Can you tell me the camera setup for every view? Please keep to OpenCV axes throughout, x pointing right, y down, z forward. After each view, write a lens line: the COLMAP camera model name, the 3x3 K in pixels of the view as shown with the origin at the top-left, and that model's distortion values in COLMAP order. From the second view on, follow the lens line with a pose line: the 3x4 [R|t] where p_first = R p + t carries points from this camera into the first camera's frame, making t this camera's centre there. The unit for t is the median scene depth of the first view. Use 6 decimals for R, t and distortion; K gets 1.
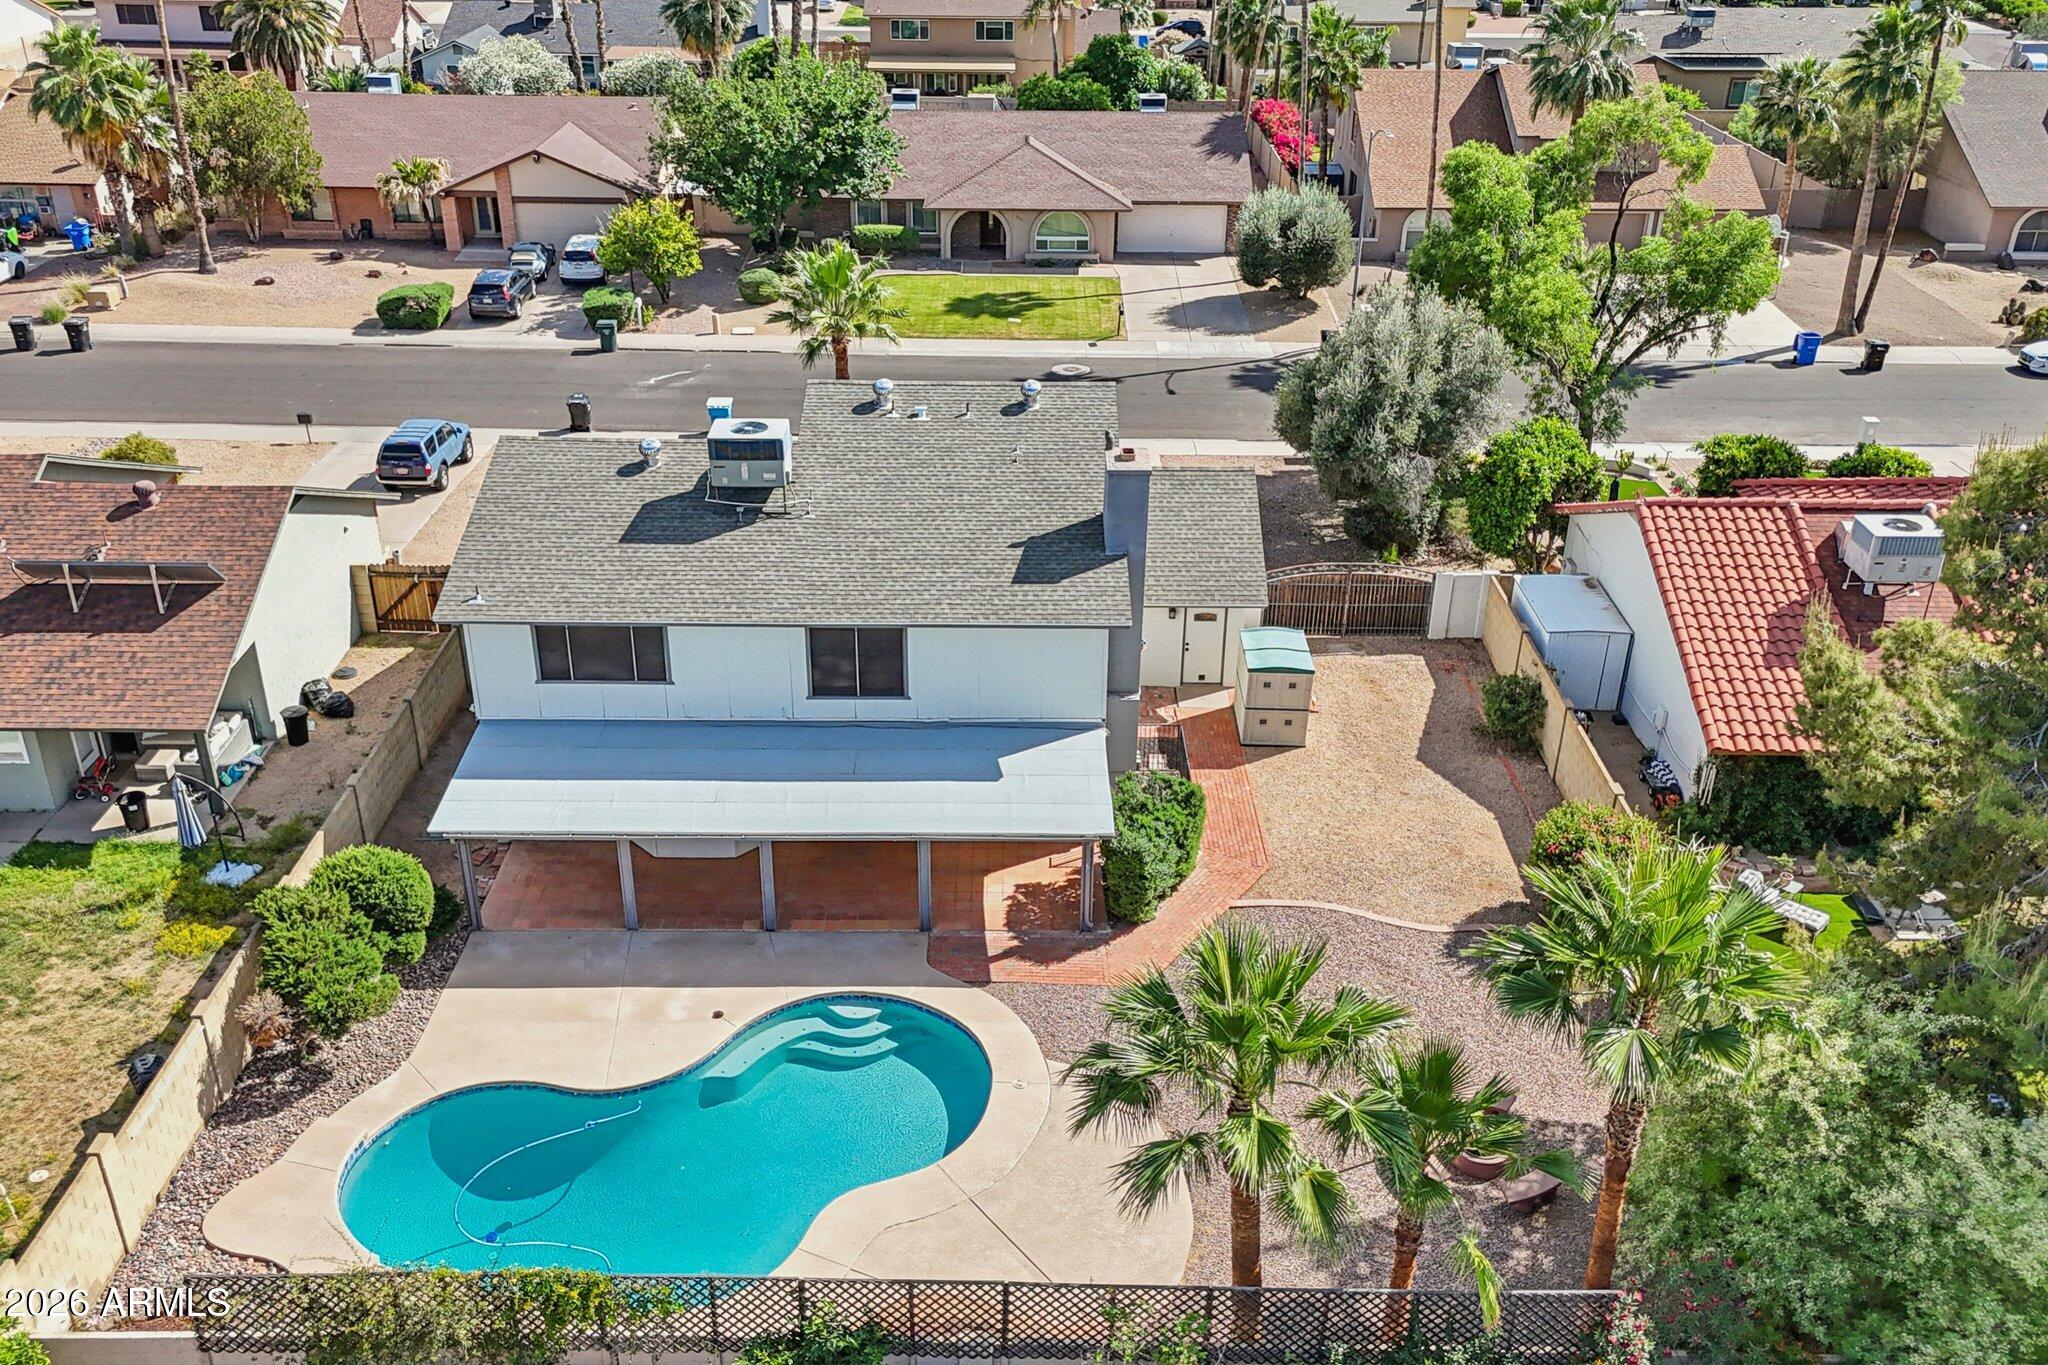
lens RADIAL K [[1778.3, 0, 1024.0], [0, 1778.3, 682.5], [0, 0, 1]] dist [0.121021, -0.163903]
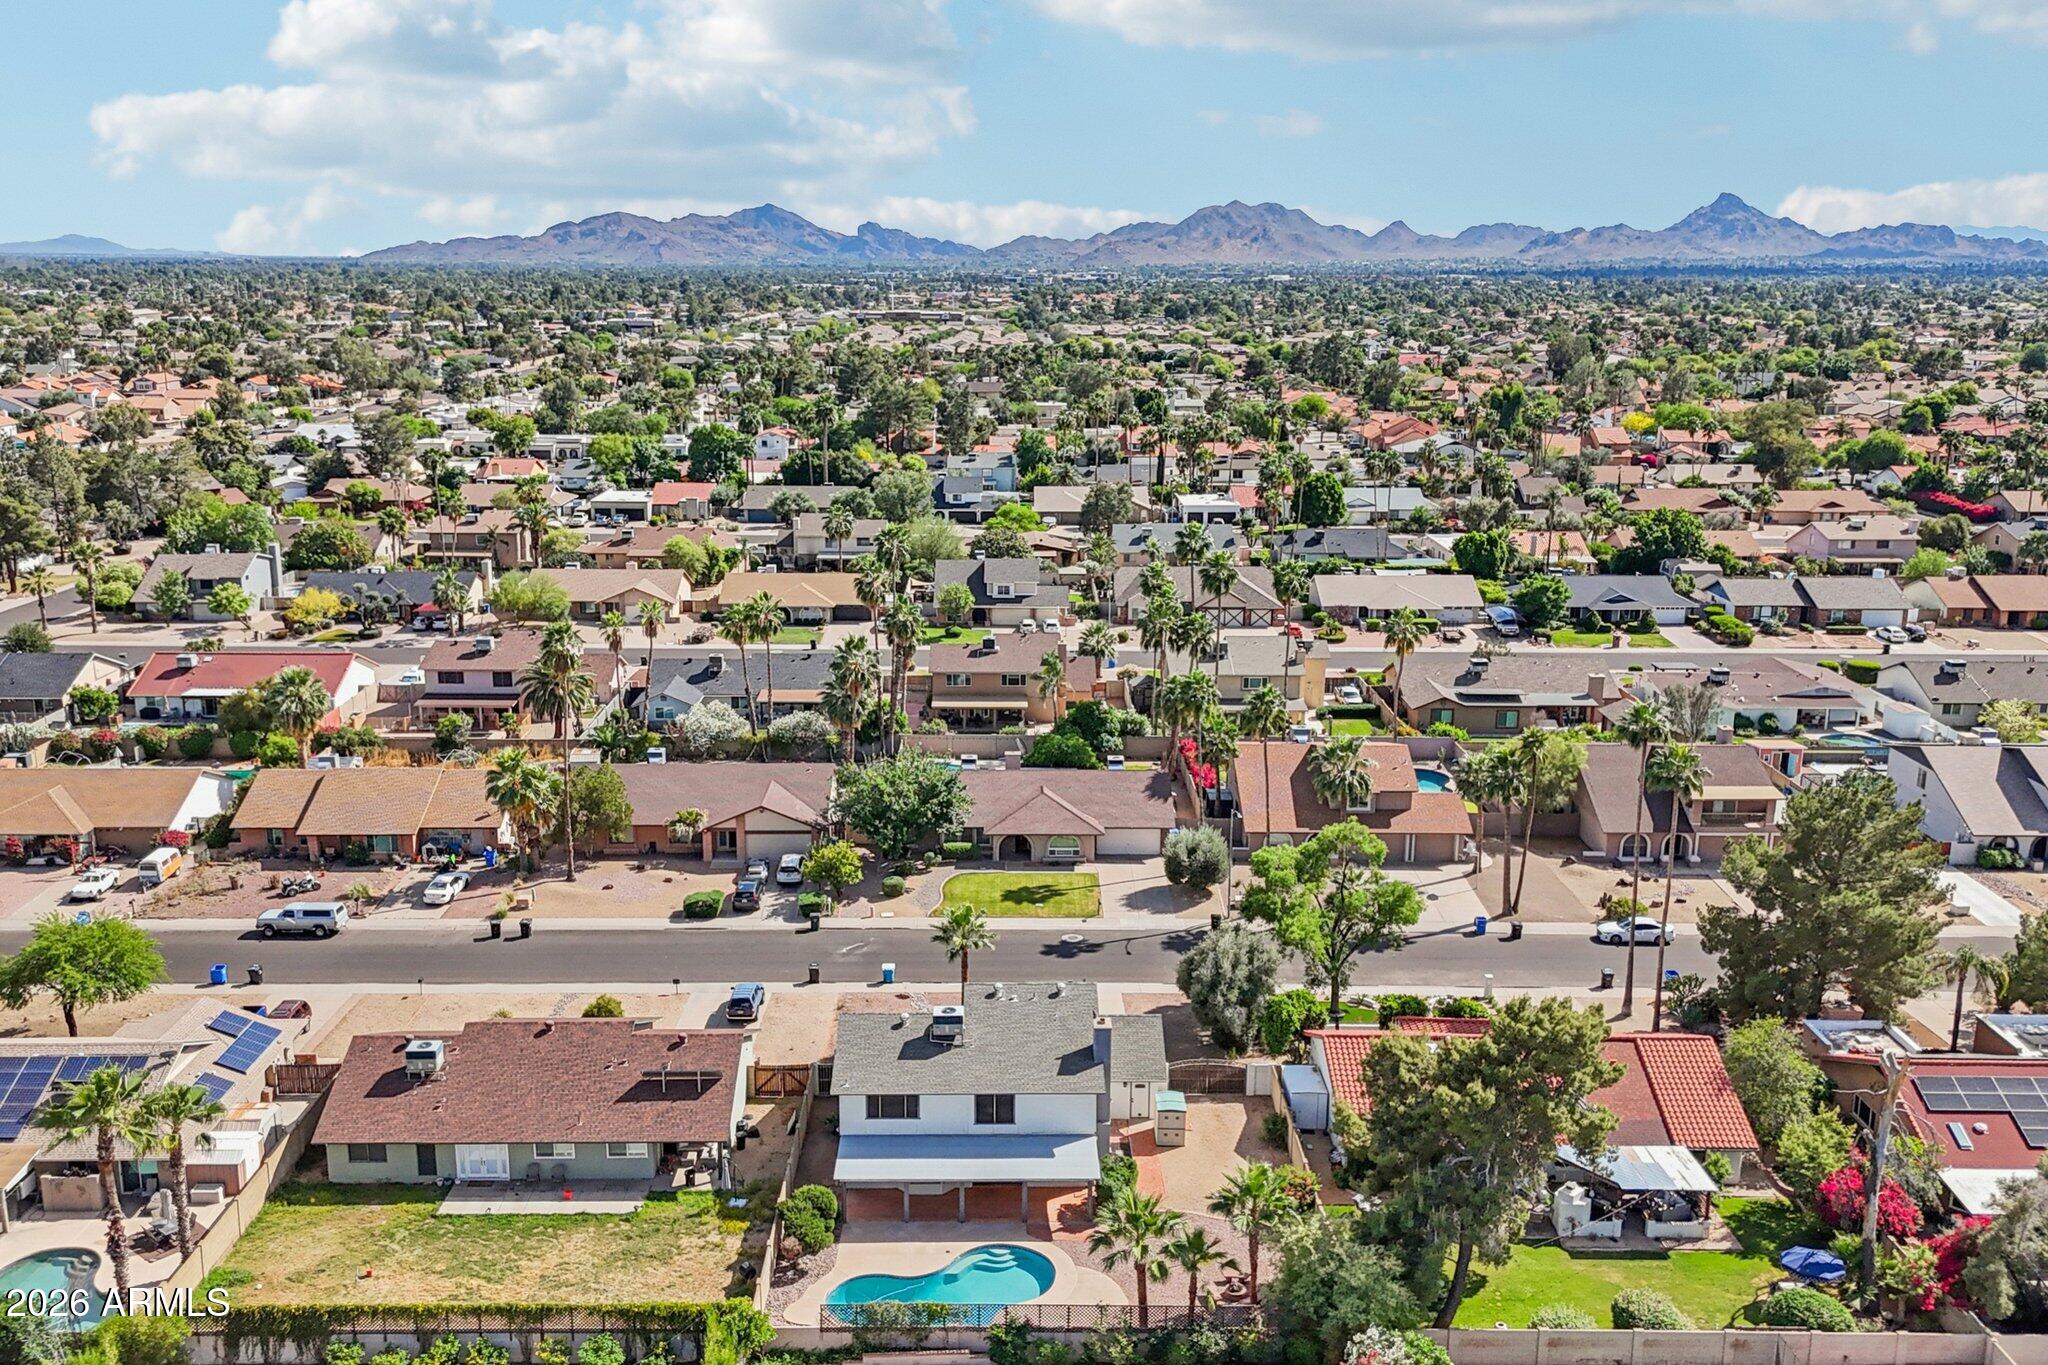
lens RADIAL K [[1778.3, 0, 1024.0], [0, 1778.3, 682.5], [0, 0, 1]] dist [0.121021, -0.163903]
pose [[0.999935, -0.006442, 0.009373, -0.058193], [0.008508, 0.970593, -0.240575, 0.009757], [-0.007547, 0.240639, 0.970585, -1.241865]]
